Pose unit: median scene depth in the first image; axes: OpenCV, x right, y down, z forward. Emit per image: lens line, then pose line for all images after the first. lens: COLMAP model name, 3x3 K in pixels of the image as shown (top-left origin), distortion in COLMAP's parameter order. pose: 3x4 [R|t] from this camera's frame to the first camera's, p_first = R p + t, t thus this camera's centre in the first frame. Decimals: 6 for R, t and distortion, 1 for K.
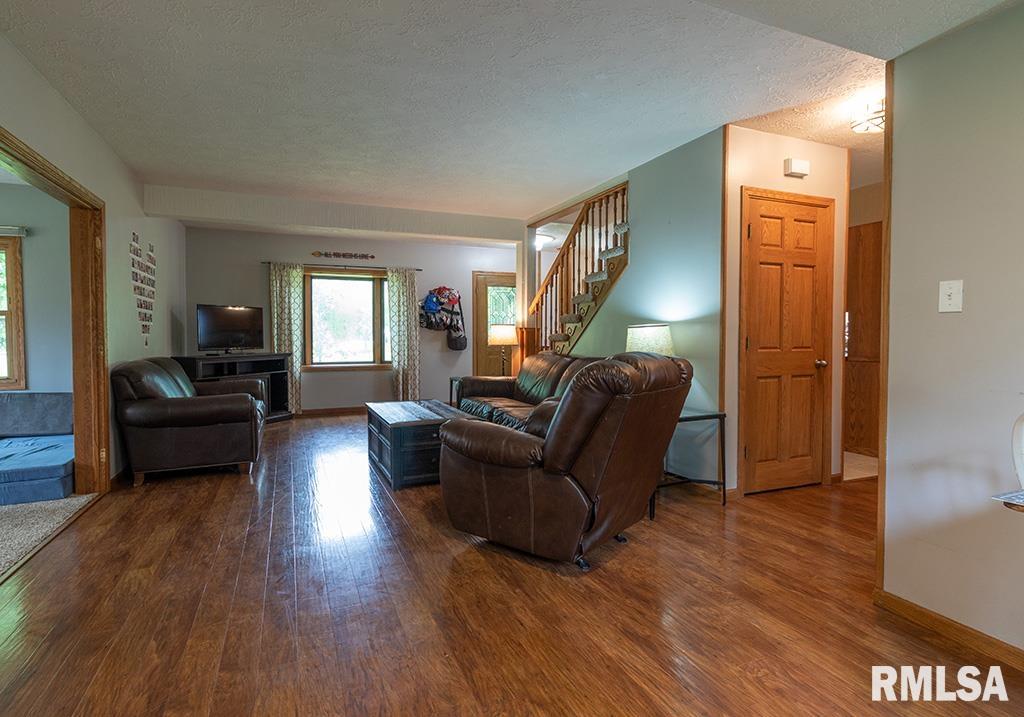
lens RADIAL K [[532.2, 0, 510.5], [0, 532.2, 353.8], [0, 0, 1]] dist [-0.002590, -0.000772]
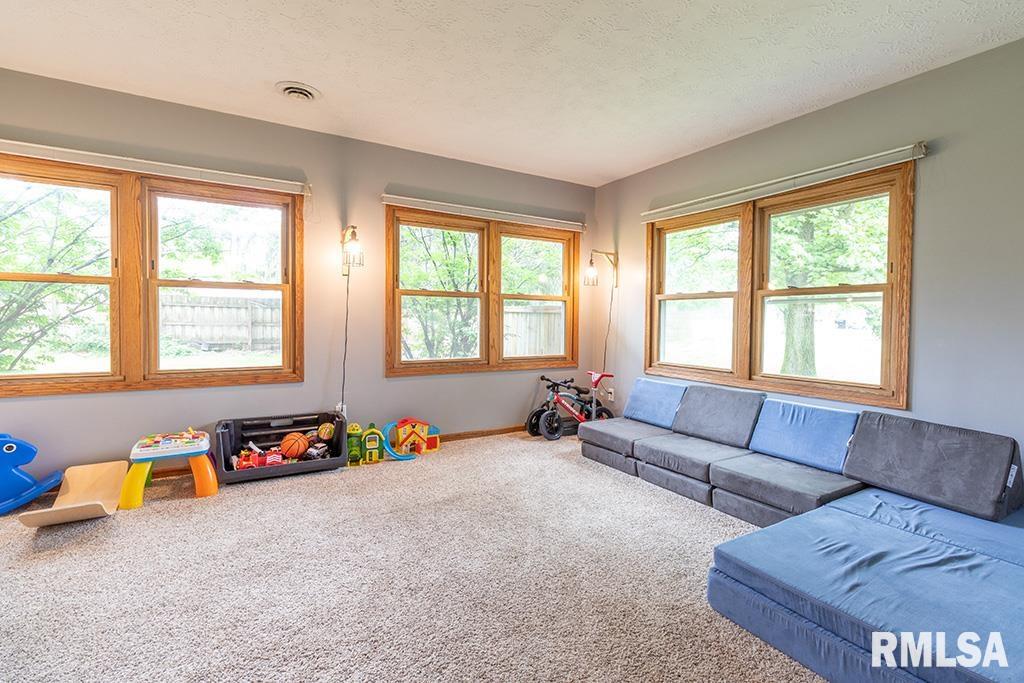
lens RADIAL K [[473.2, 0, 512.7], [0, 473.2, 333.3], [0, 0, 1]] dist [-0.000016, -0.000711]
pose [[0.158093, 0.032661, -0.986884, -0.453650], [-0.043619, 0.998708, 0.026065, -0.016394], [0.986460, 0.038927, 0.159313, 0.465254]]
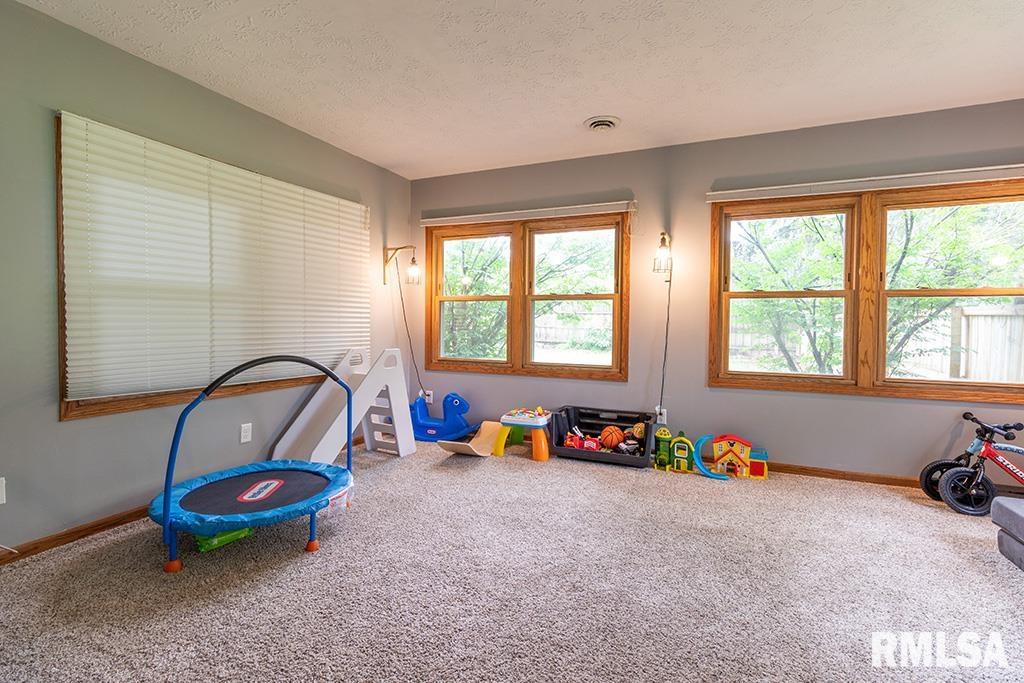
lens RADIAL K [[473.2, 0, 529.6], [0, 473.2, 333.7], [0, 0, 1]] dist [-0.000016, -0.000711]
pose [[-0.709517, 0.012147, -0.704584, -0.591521], [-0.031842, 0.998278, 0.049276, -0.027354], [0.703969, 0.057397, -0.707908, 0.838669]]
